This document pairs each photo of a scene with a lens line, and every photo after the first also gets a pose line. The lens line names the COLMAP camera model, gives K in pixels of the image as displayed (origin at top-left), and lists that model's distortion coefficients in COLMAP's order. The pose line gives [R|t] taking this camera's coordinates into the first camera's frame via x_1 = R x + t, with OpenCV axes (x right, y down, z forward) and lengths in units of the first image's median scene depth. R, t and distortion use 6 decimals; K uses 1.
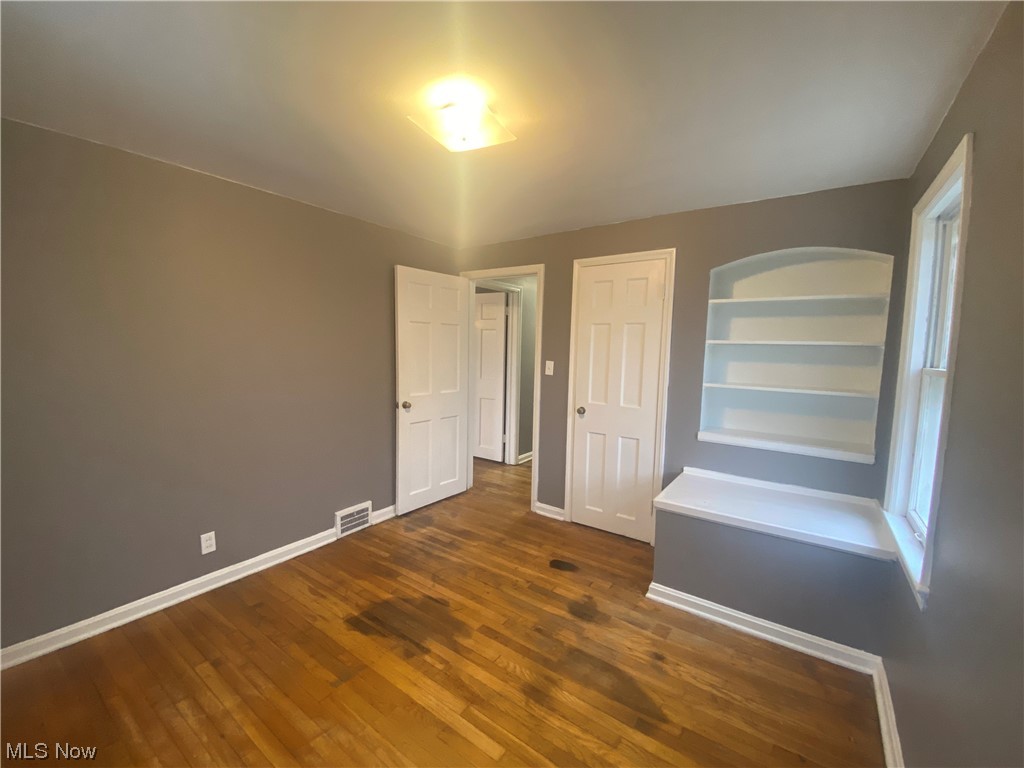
lens RADIAL K [[413.5, 0, 510.8], [0, 413.5, 383.4], [0, 0, 1]] dist [0.035982, -0.037937]
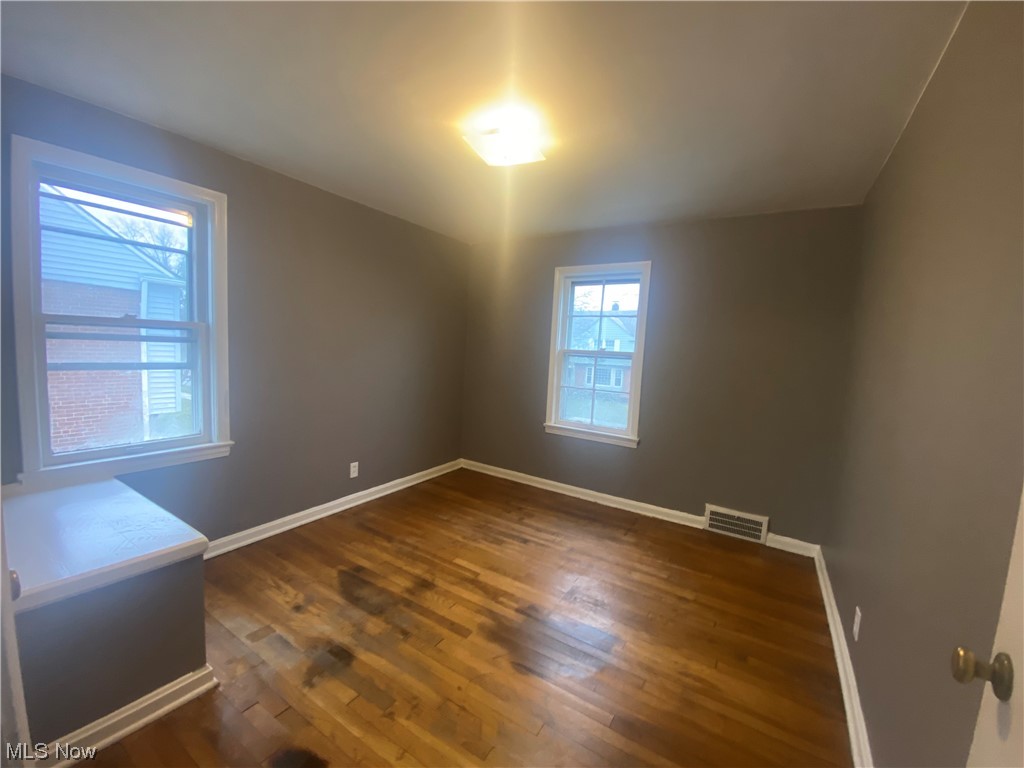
lens RADIAL K [[413.5, 0, 510.8], [0, 413.5, 383.4], [0, 0, 1]] dist [0.035982, -0.037937]
pose [[-0.995781, -0.068370, -0.061197, -0.077483], [-0.078454, 0.980273, 0.181413, -0.134240], [0.047587, 0.185449, -0.981501, 1.958283]]
